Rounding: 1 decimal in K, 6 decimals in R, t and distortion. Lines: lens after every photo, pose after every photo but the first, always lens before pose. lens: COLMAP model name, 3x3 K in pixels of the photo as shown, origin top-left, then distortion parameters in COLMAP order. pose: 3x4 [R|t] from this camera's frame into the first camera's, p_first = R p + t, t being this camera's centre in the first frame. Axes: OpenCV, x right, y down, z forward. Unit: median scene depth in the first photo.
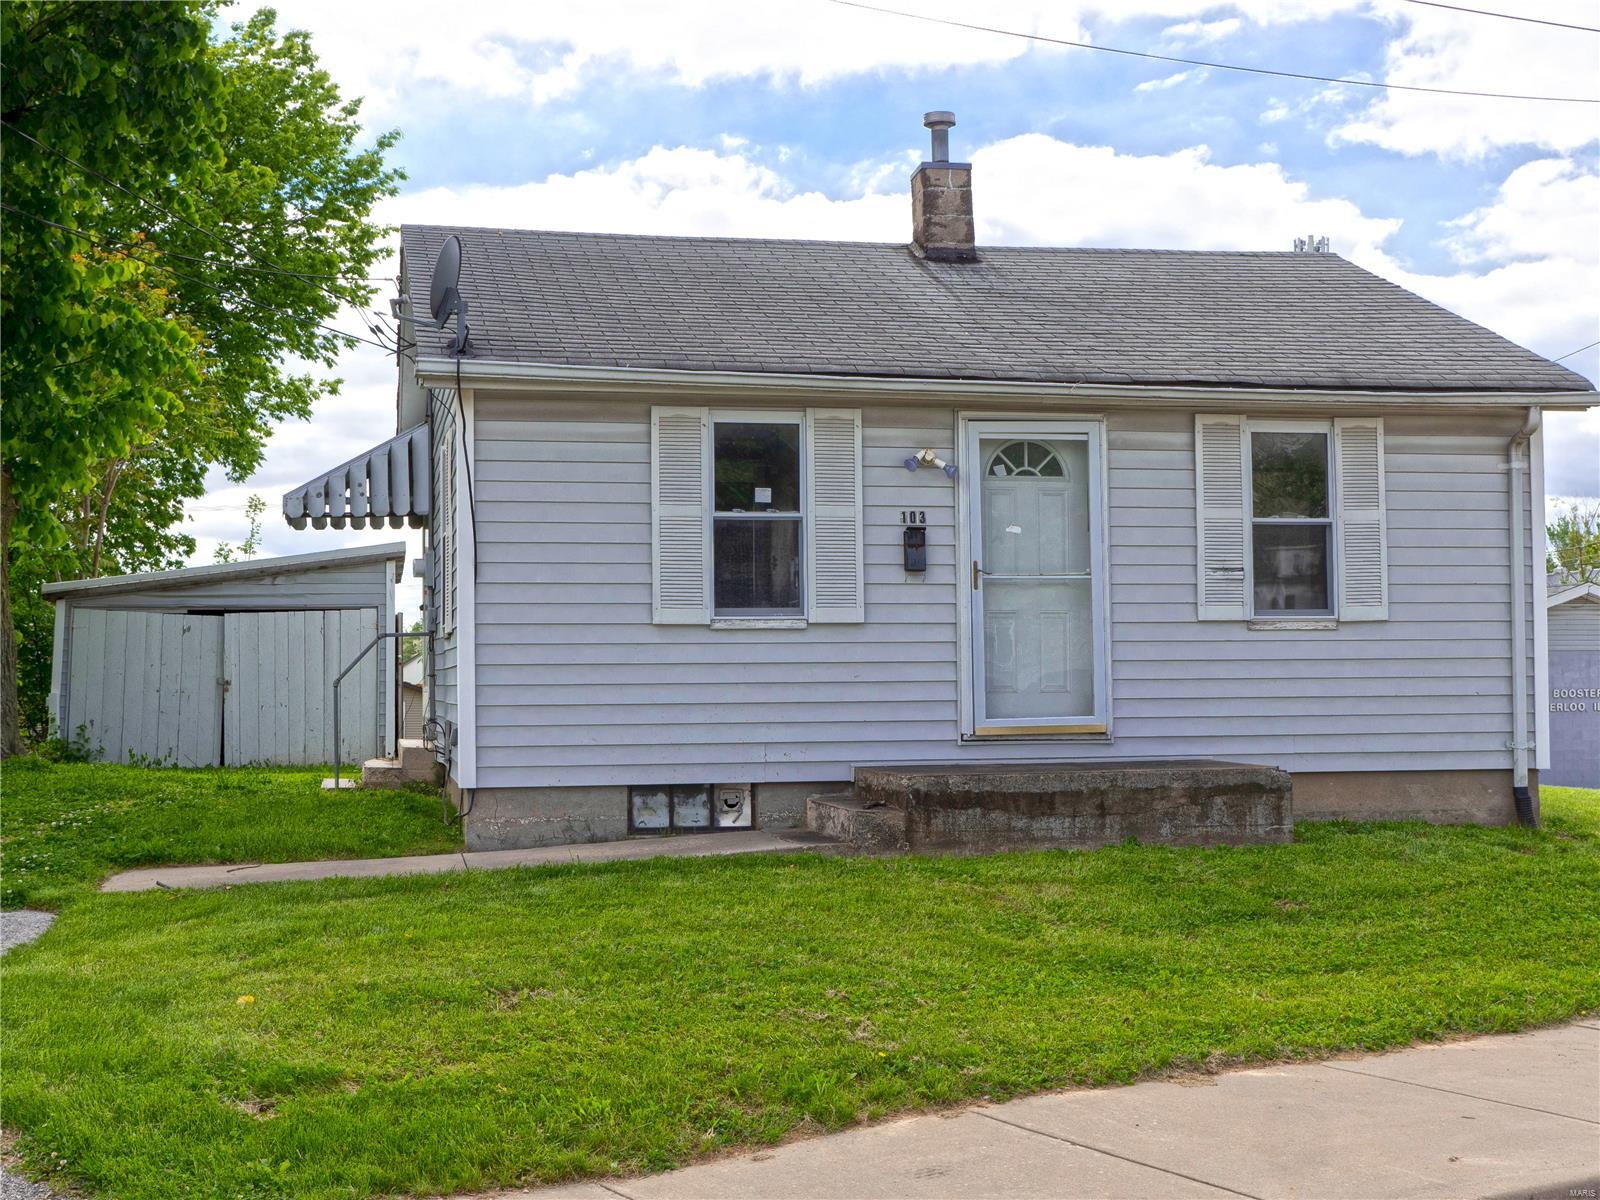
lens RADIAL K [[2111.4, 0, 801.1], [0, 2111.4, 600.5], [0, 0, 1]] dist [-0.058769, 0.000000]
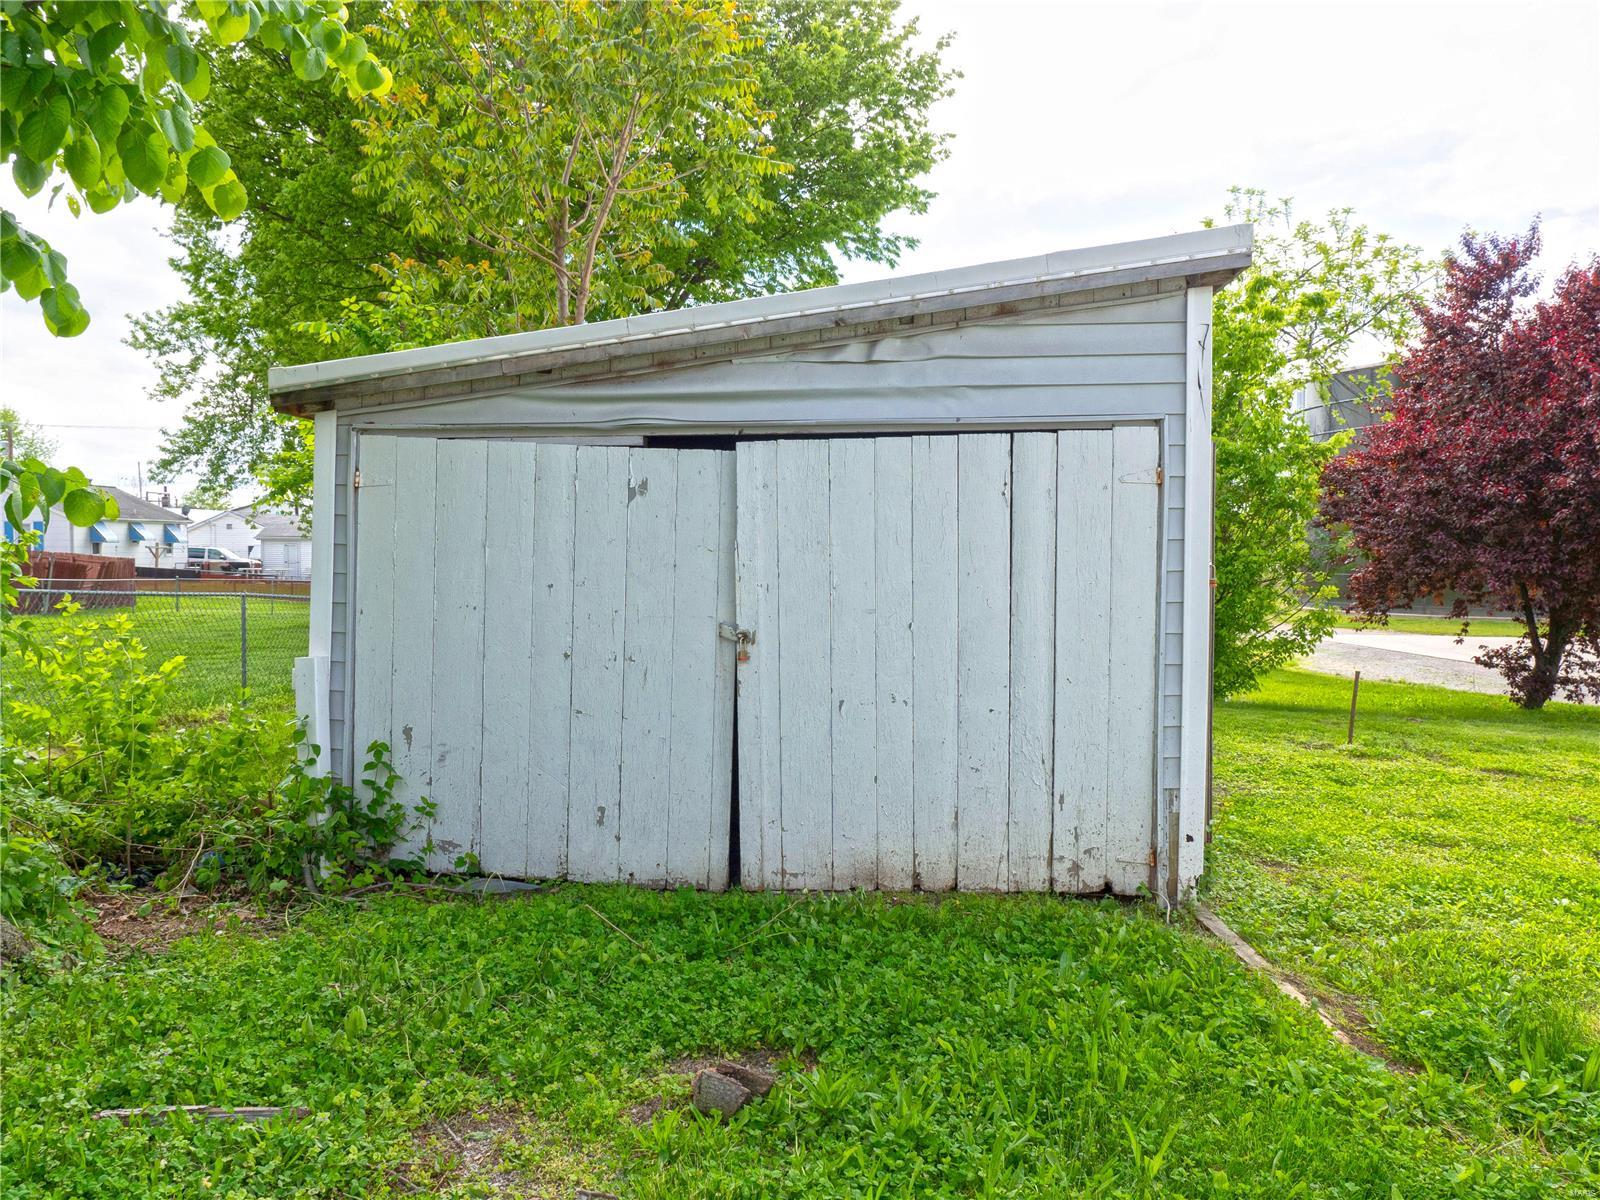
lens RADIAL K [[1132.8, 0, 795.3], [0, 1132.8, 595.8], [0, 0, 1]] dist [-0.030275, 0.001590]
pose [[0.960088, 0.015643, -0.279260, -0.370637], [0.008562, 0.996323, 0.085249, 0.027803], [0.279567, -0.084237, 0.956424, 1.437147]]
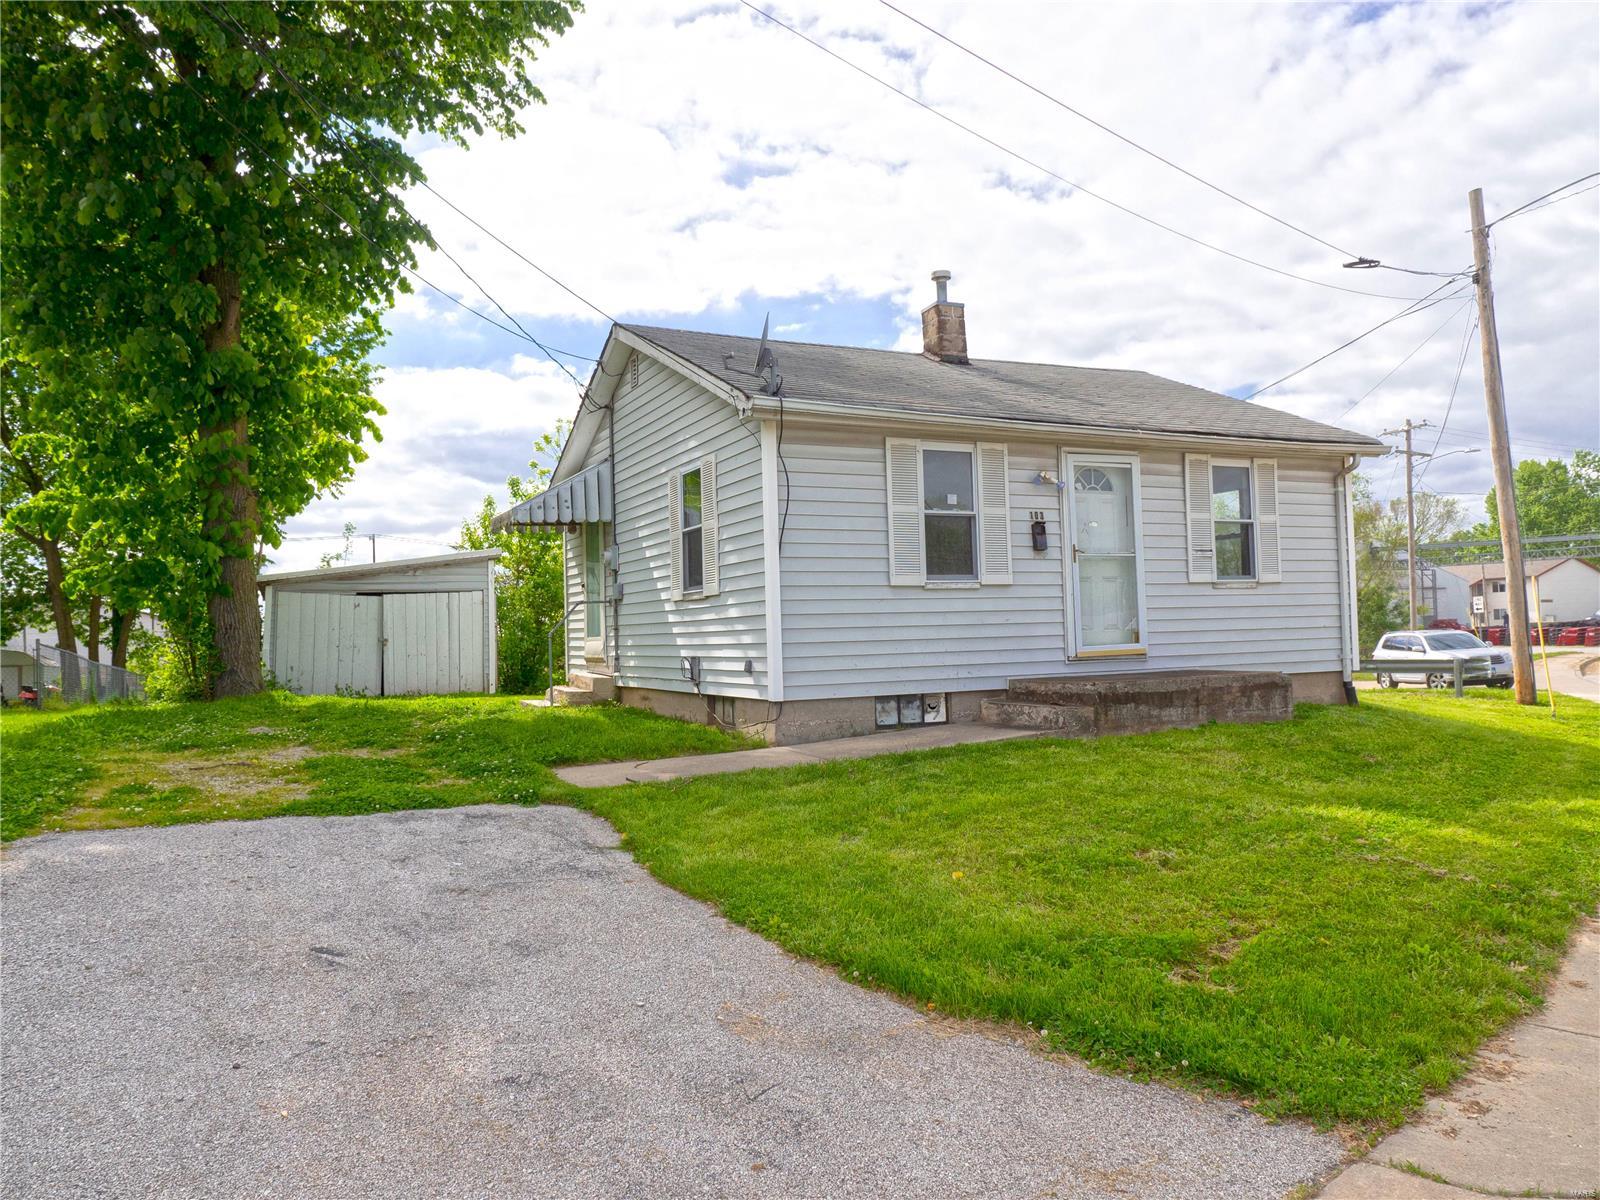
lens RADIAL K [[1132.8, 0, 798.3], [0, 1132.8, 596.1], [0, 0, 1]] dist [-0.030275, 0.001590]
pose [[0.971501, -0.009623, 0.236840, -0.309611], [0.009696, 0.999953, 0.000857, 0.016640], [-0.236837, 0.001464, 0.971548, 0.243456]]
